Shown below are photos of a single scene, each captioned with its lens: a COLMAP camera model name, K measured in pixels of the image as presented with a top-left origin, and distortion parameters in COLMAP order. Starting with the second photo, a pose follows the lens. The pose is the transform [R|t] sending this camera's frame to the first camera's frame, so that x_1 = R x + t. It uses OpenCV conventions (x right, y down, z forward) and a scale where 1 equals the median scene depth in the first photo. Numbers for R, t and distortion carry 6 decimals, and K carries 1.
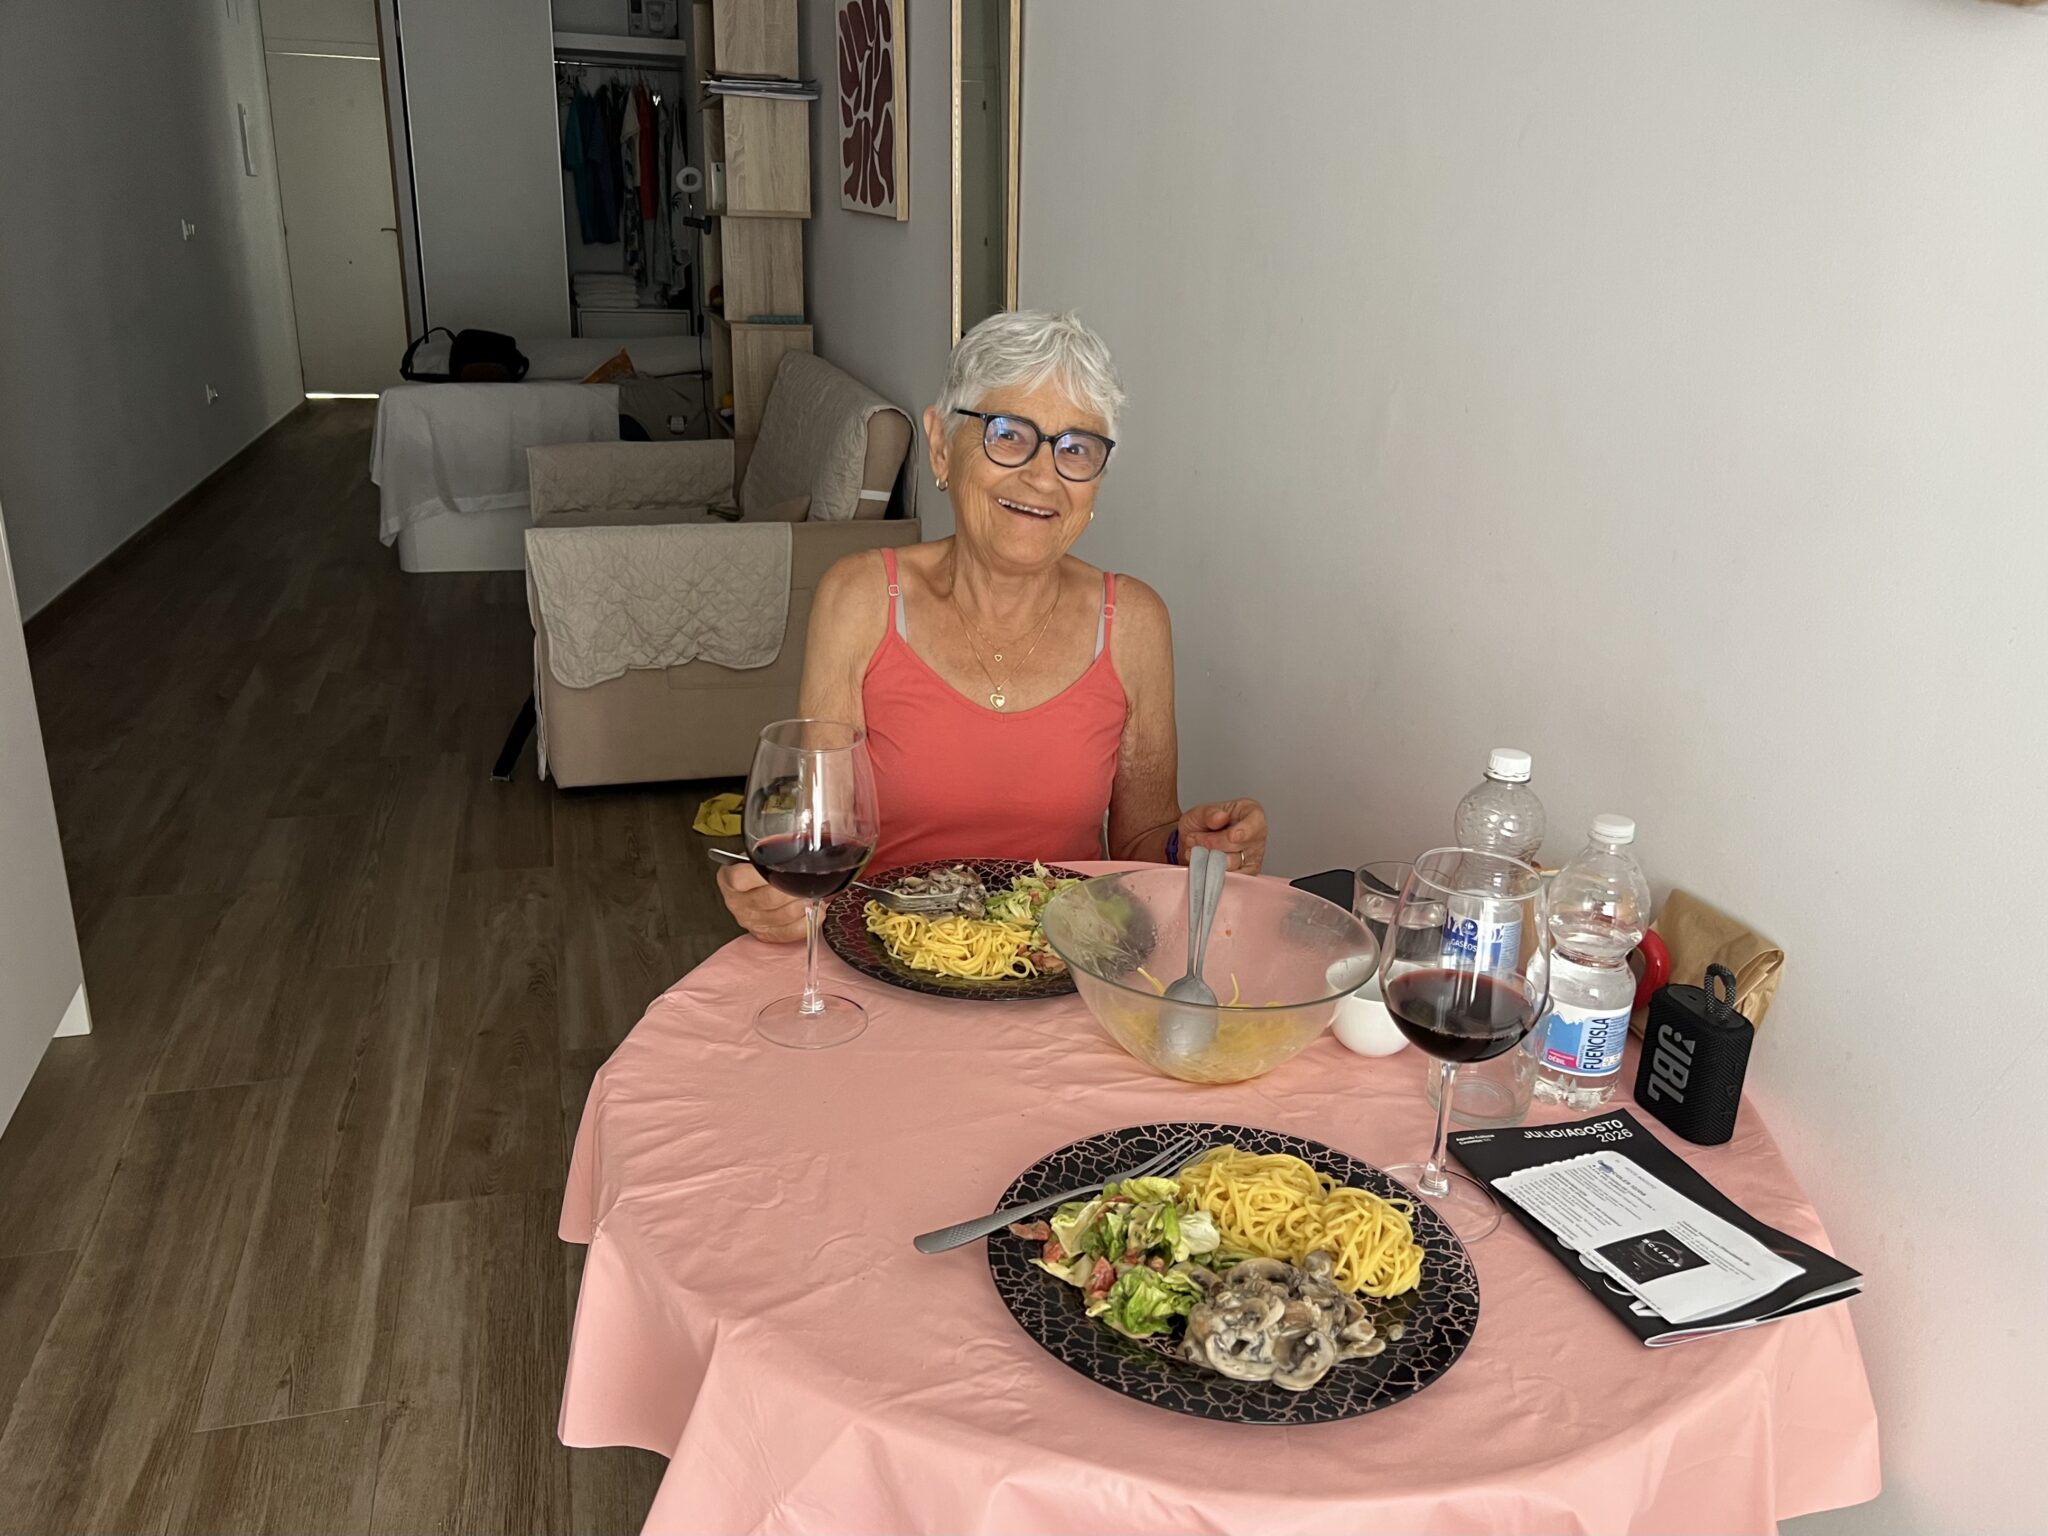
lens RADIAL K [[1551.9, 0, 1024.0], [0, 1551.9, 768.0], [0, 0, 1]] dist [0.006395, 0.001827]
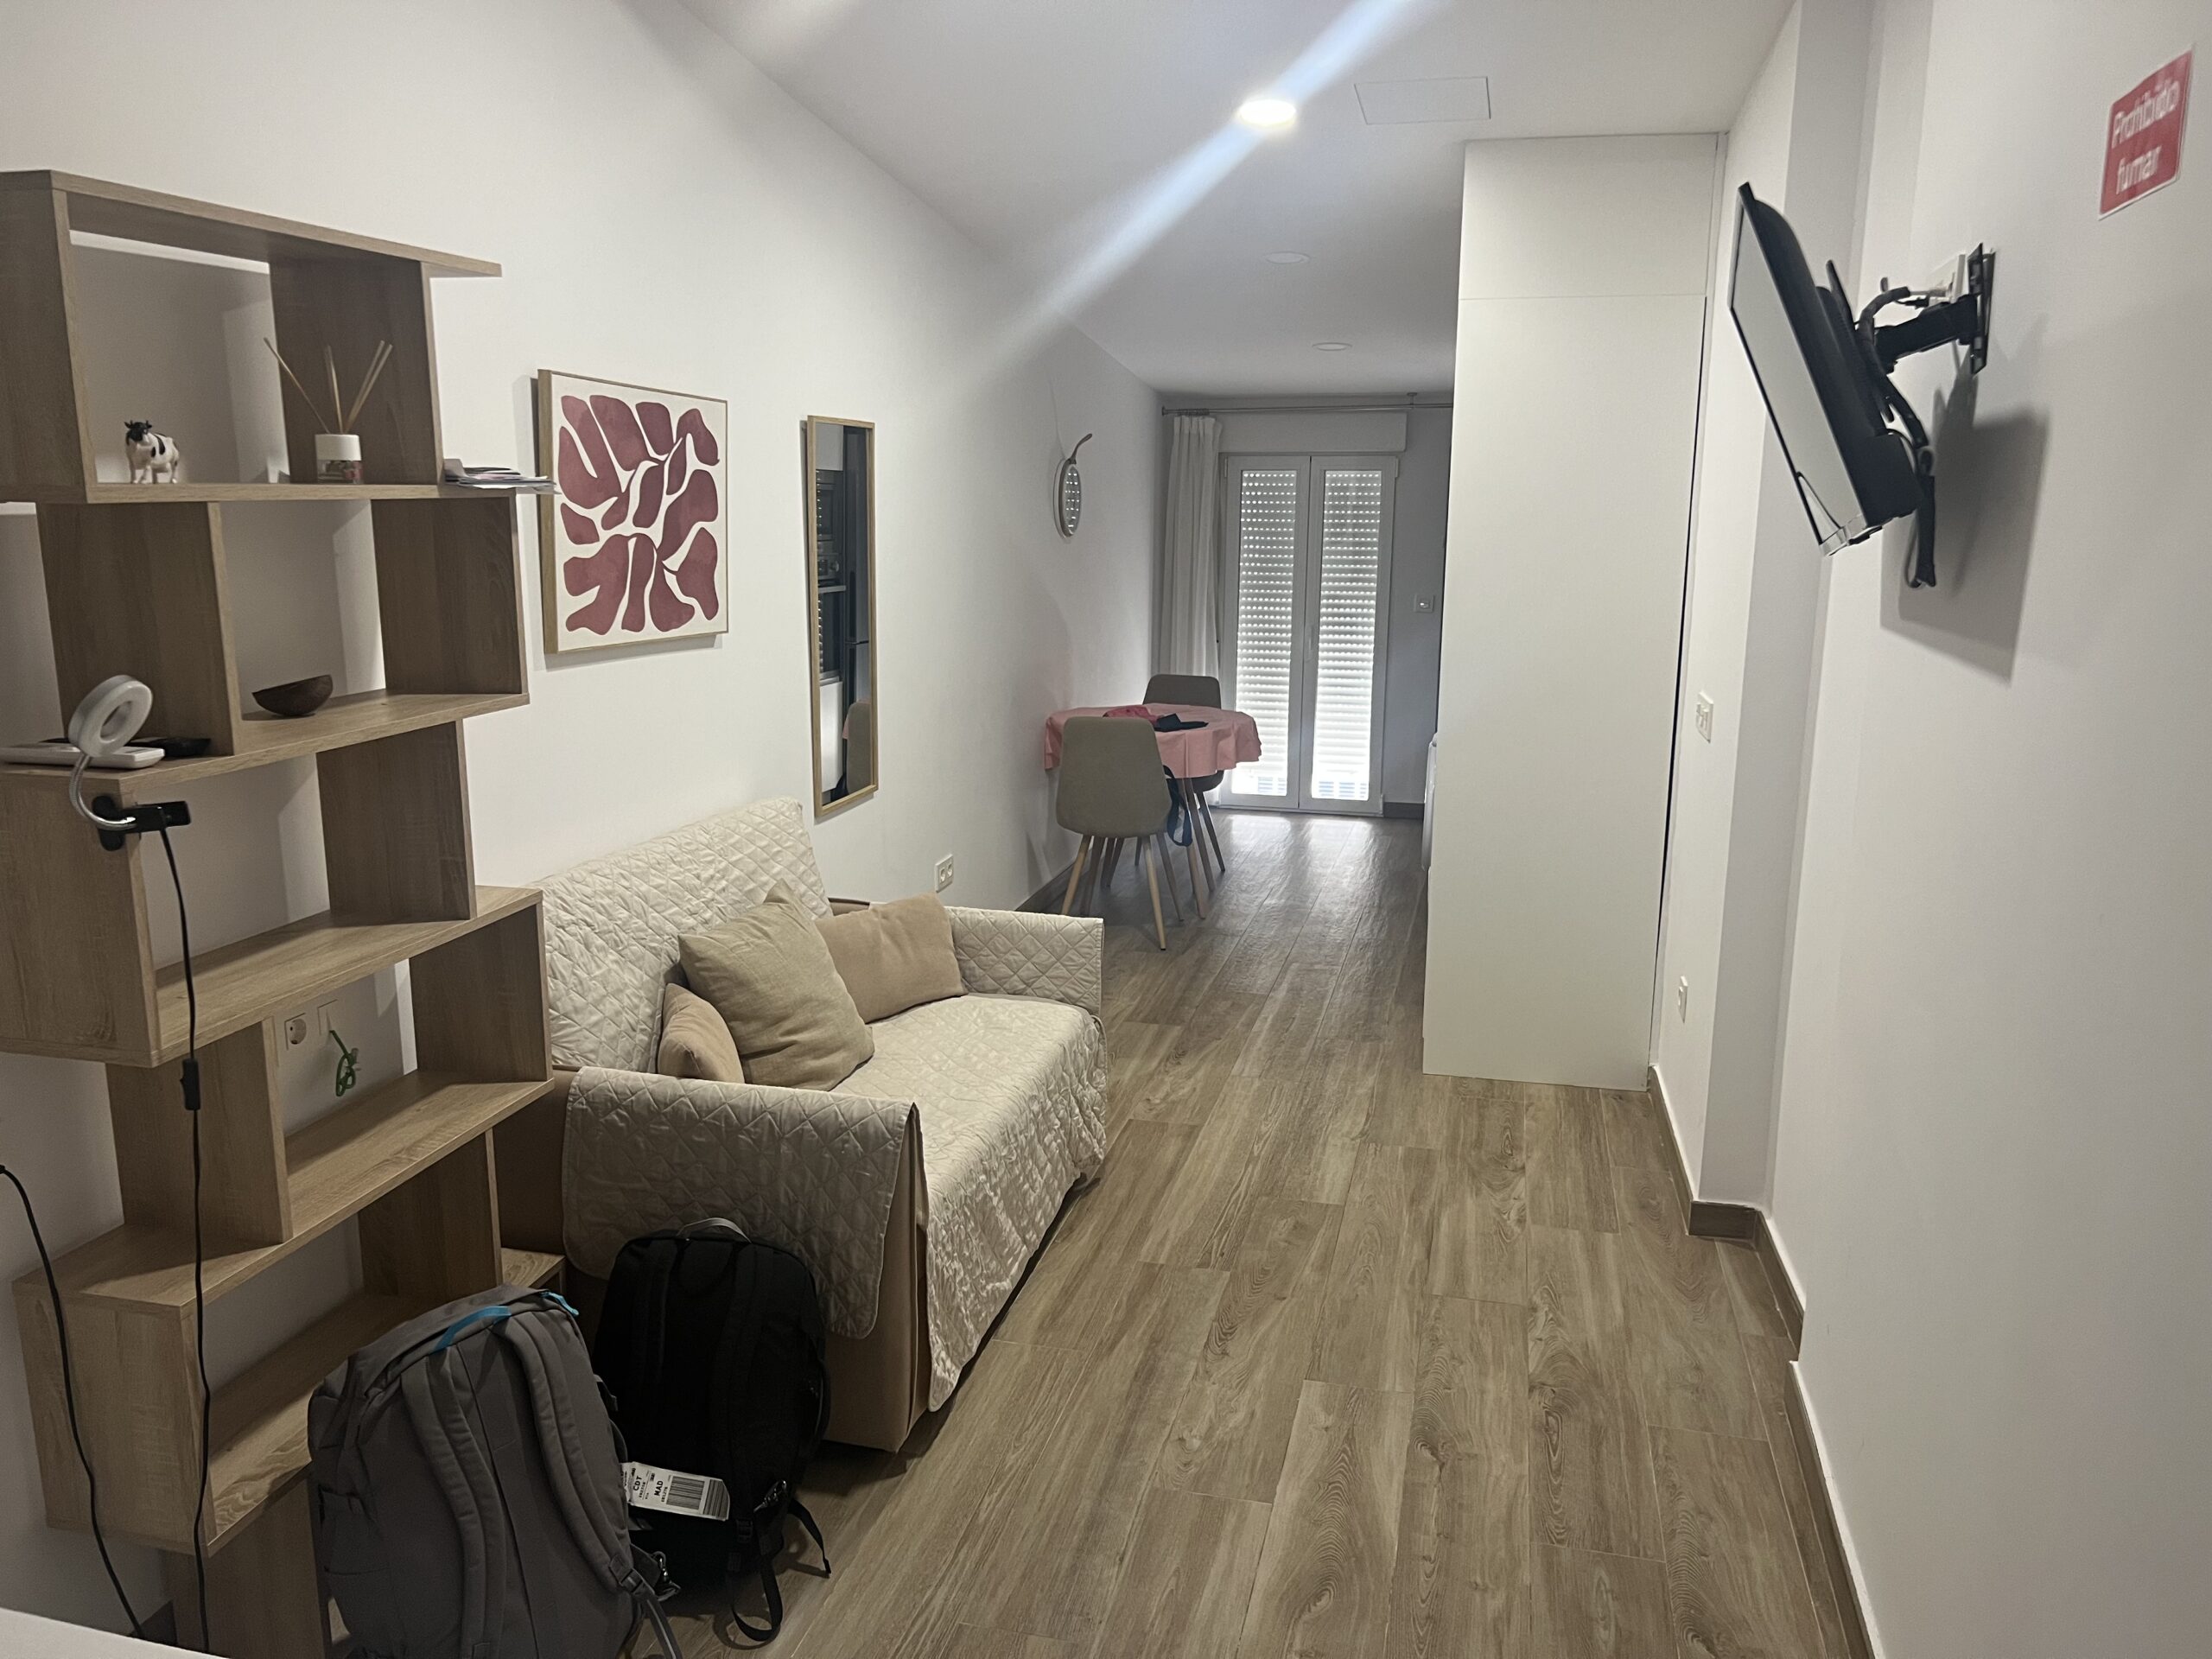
lens RADIAL K [[1676.2, 0, 1106.0], [0, 1676.2, 829.5], [0, 0, 1]] dist [0.006395, 0.001827]
pose [[-0.863515, -0.140000, 0.484502, -0.911722], [0.134003, 0.862469, 0.488047, -0.803716], [-0.486194, 0.486361, -0.725995, 1.879997]]
